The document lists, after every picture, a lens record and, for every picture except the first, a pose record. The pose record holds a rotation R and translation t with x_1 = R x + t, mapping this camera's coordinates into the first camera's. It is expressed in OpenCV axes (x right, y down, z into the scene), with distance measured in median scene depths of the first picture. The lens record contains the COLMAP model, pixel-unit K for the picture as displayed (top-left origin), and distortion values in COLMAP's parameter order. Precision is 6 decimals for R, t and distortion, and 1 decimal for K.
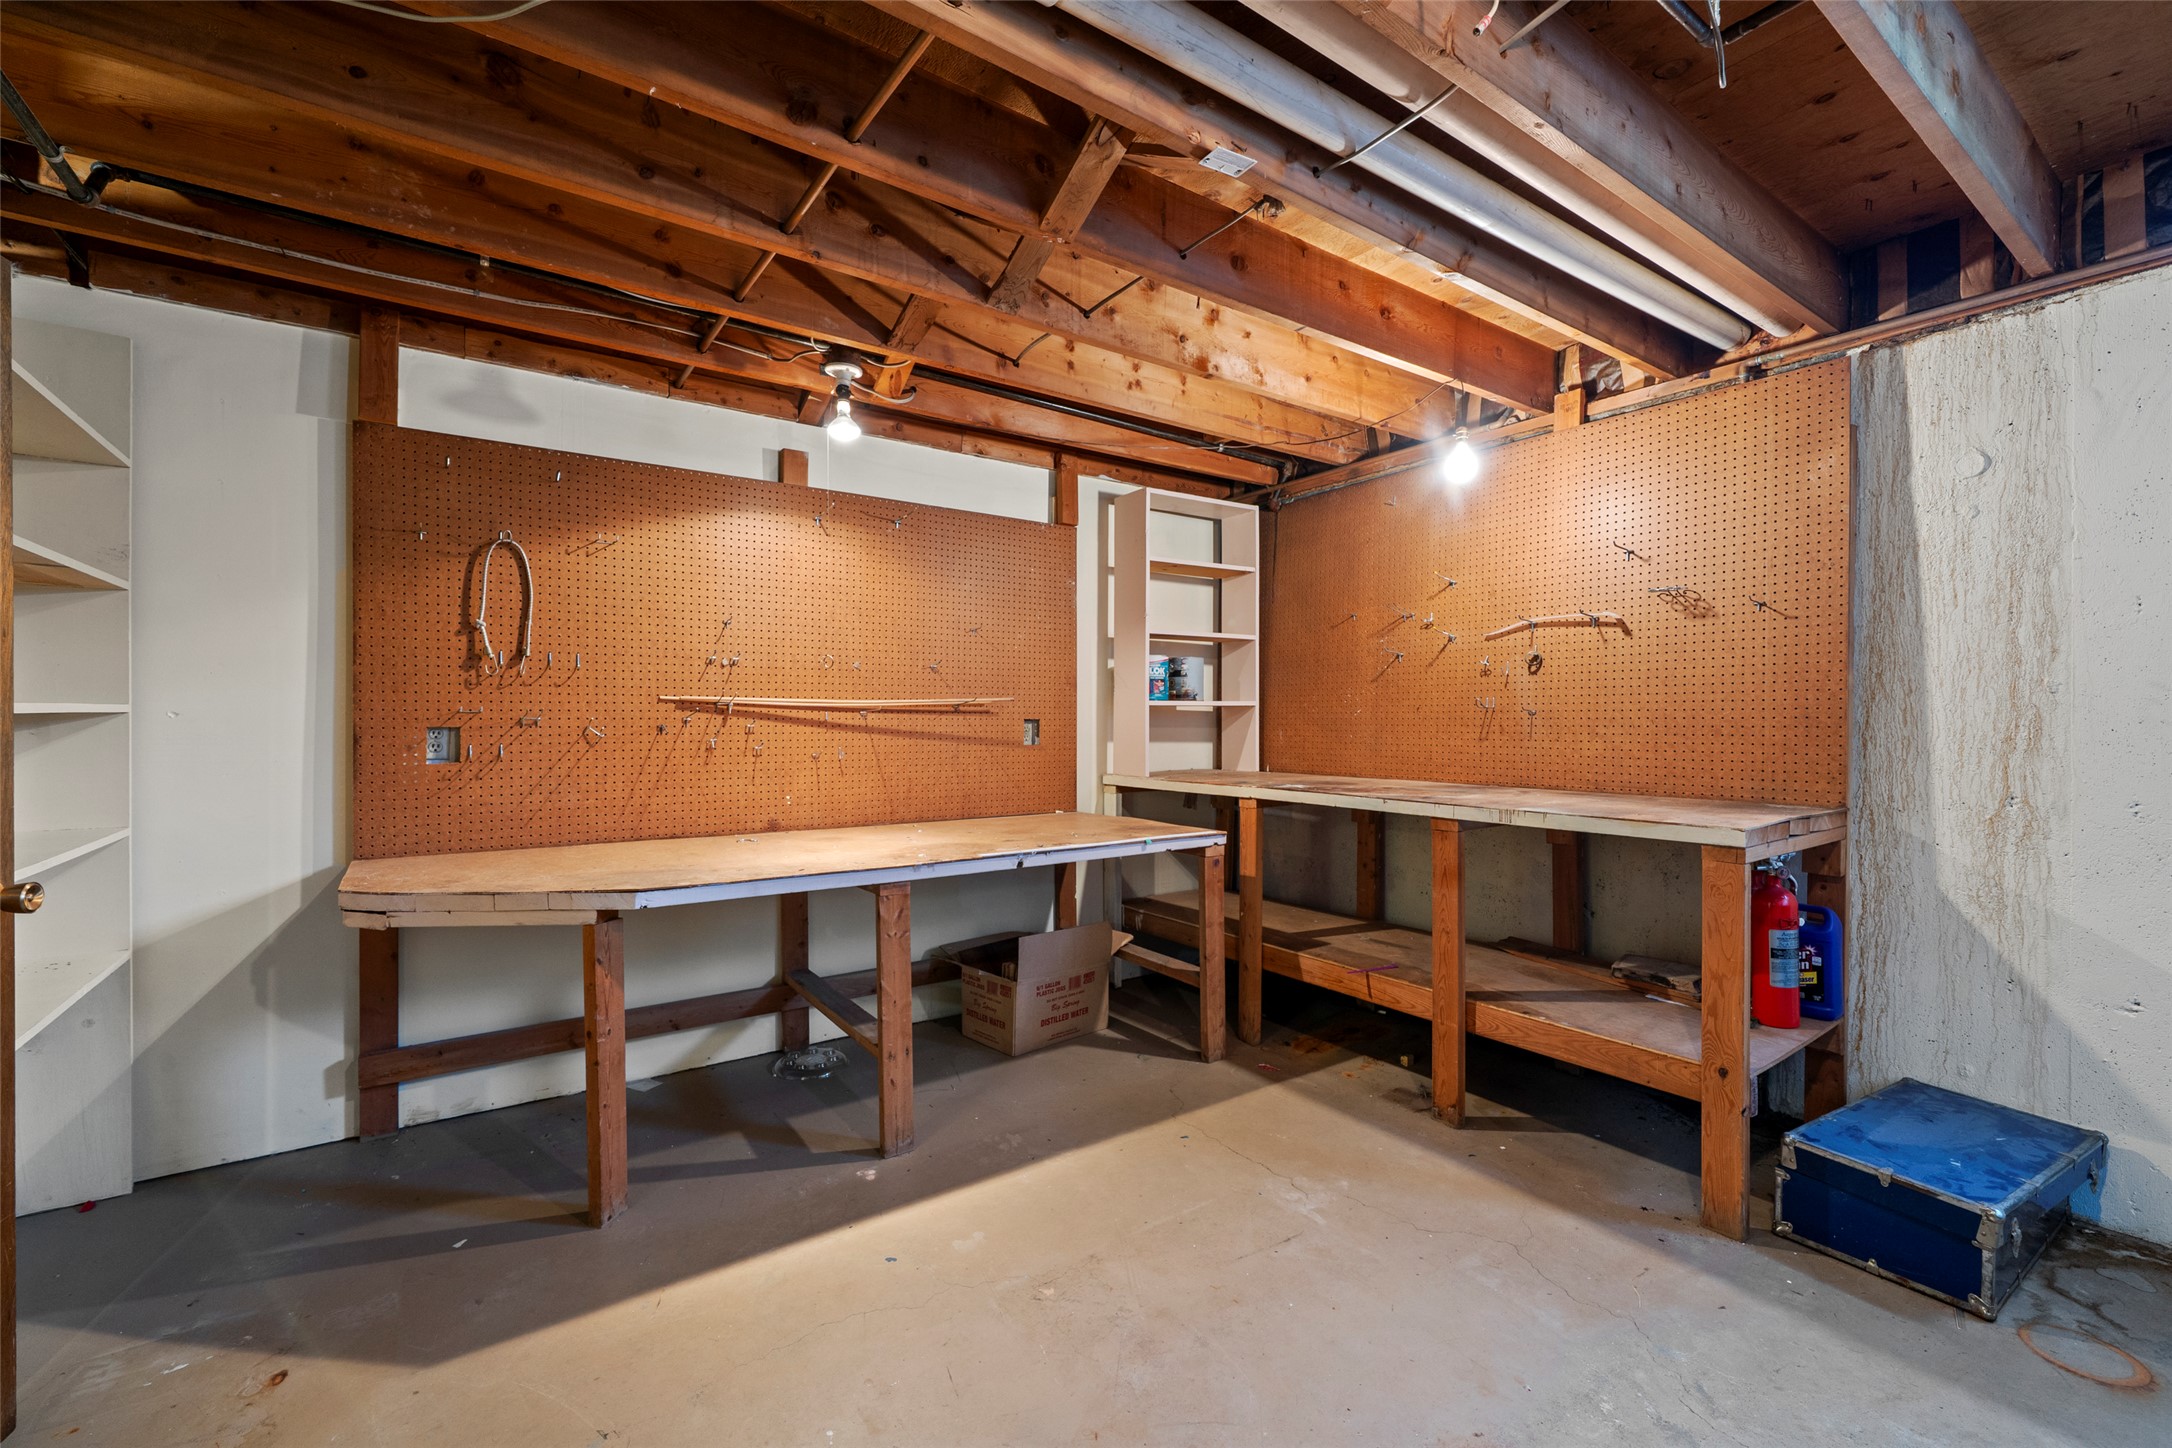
lens RADIAL K [[915.1, 0, 1083.5], [0, 915.1, 721.0], [0, 0, 1]] dist [-0.000806, 0.000287]
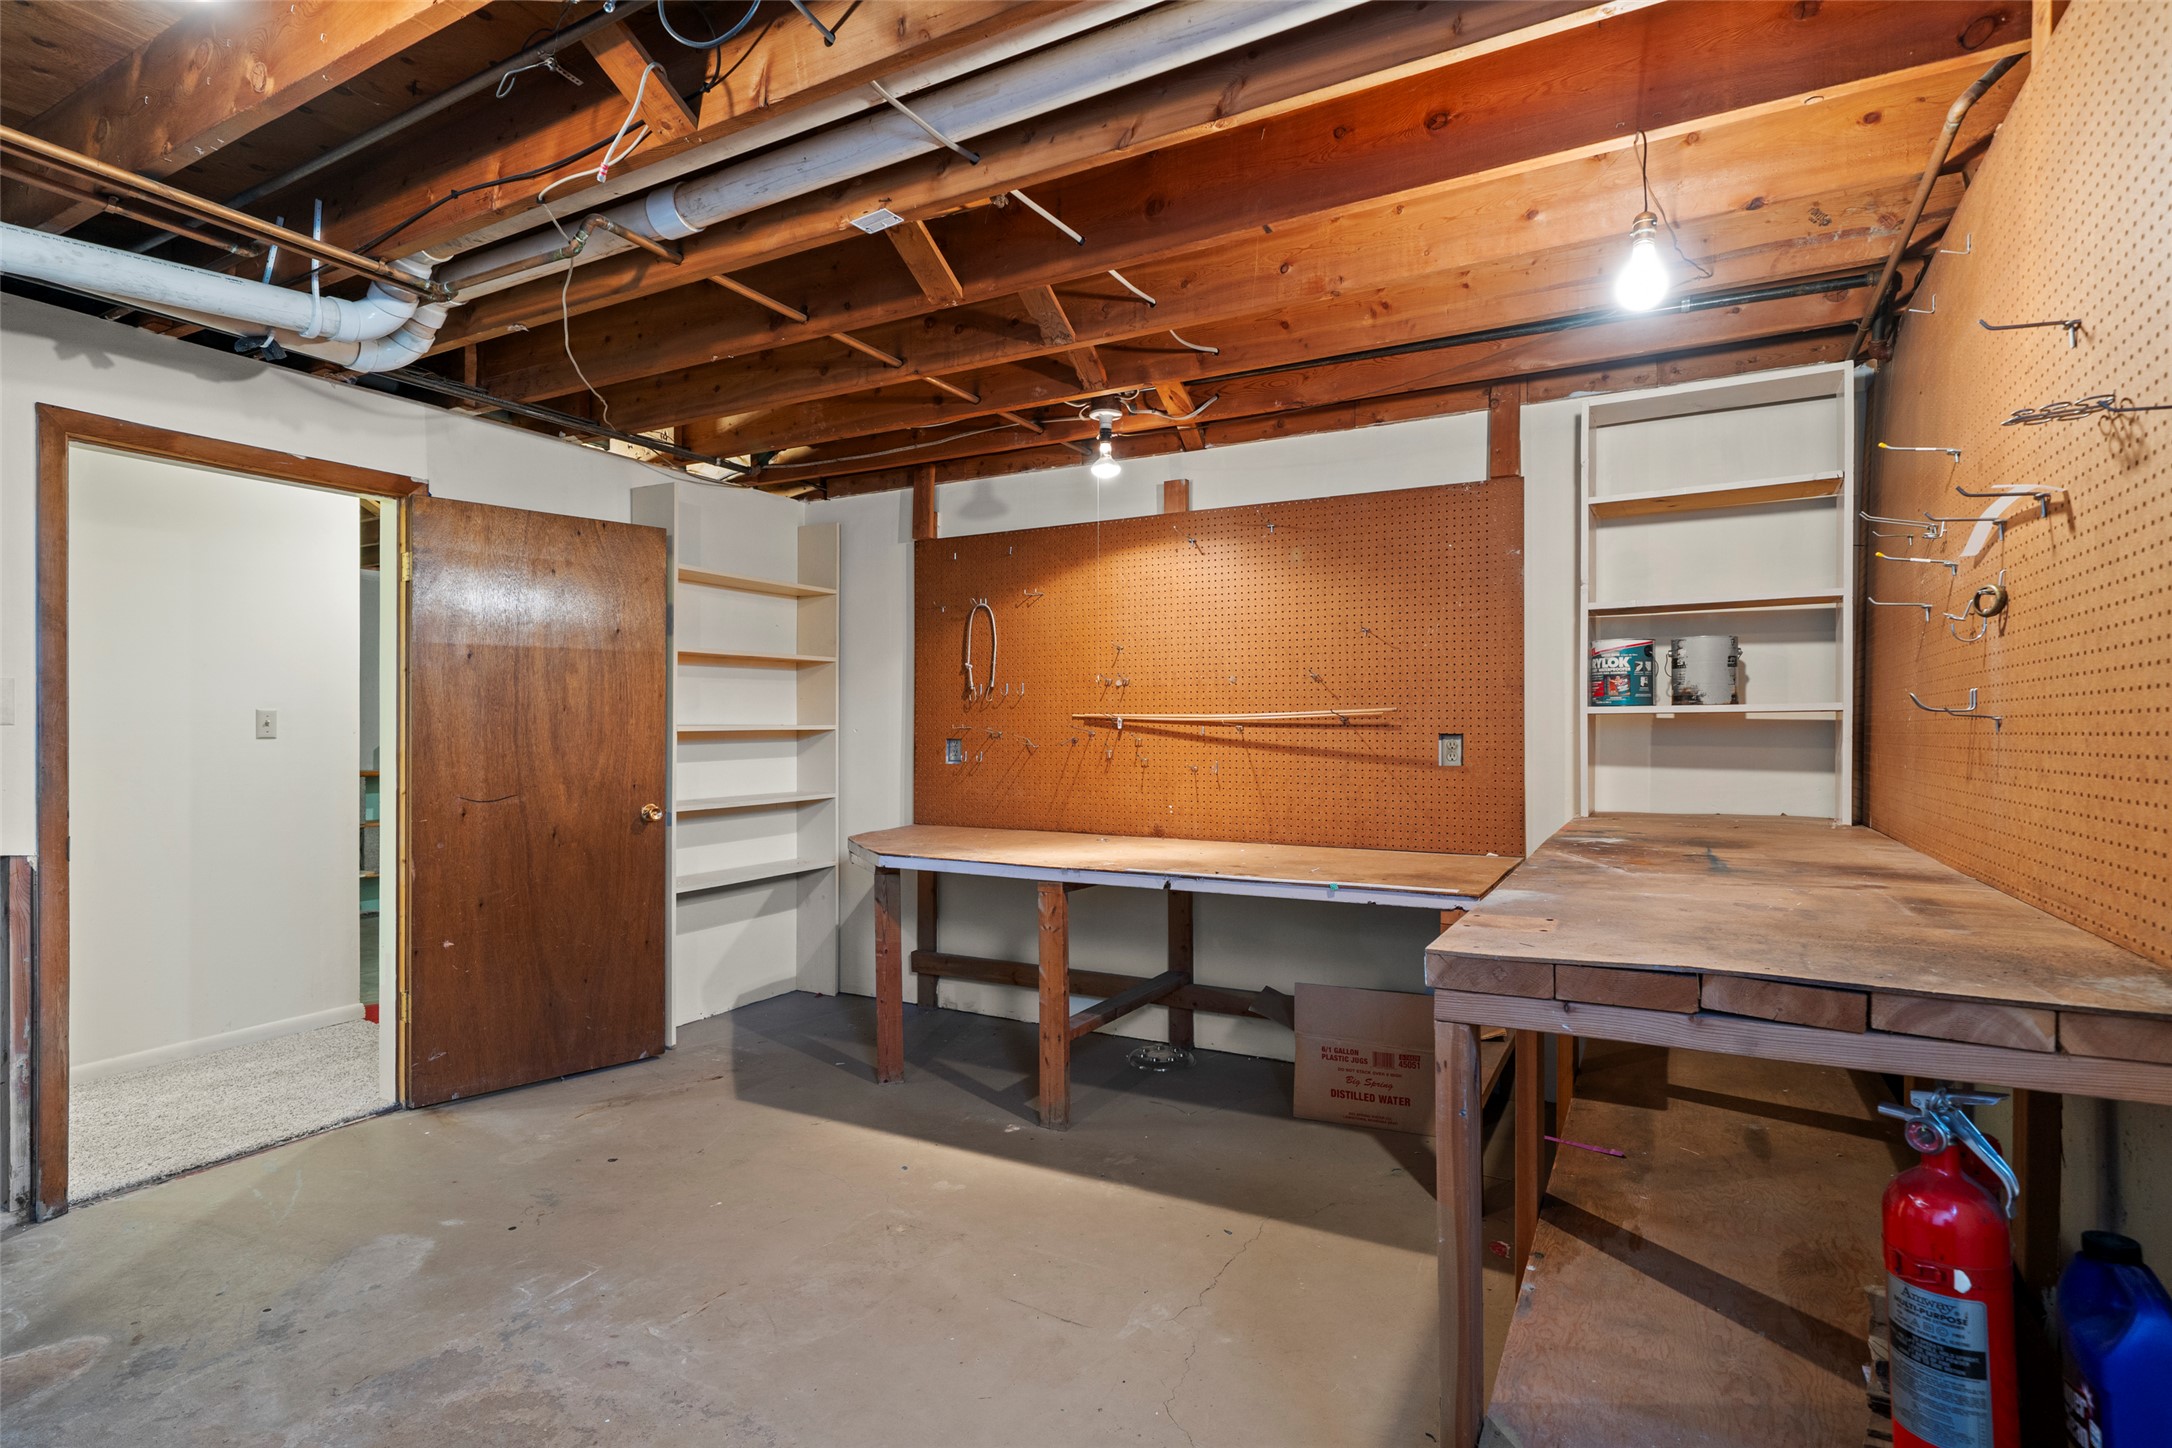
lens RADIAL K [[1076.9, 0, 1086.0], [0, 1076.9, 726.6], [0, 0, 1]] dist [0.003427, 0.000357]
pose [[0.436561, -0.004446, -0.899664, 0.766922], [-0.001571, 0.999982, -0.005704, -0.002589], [0.899673, 0.003903, 0.436546, 0.363949]]
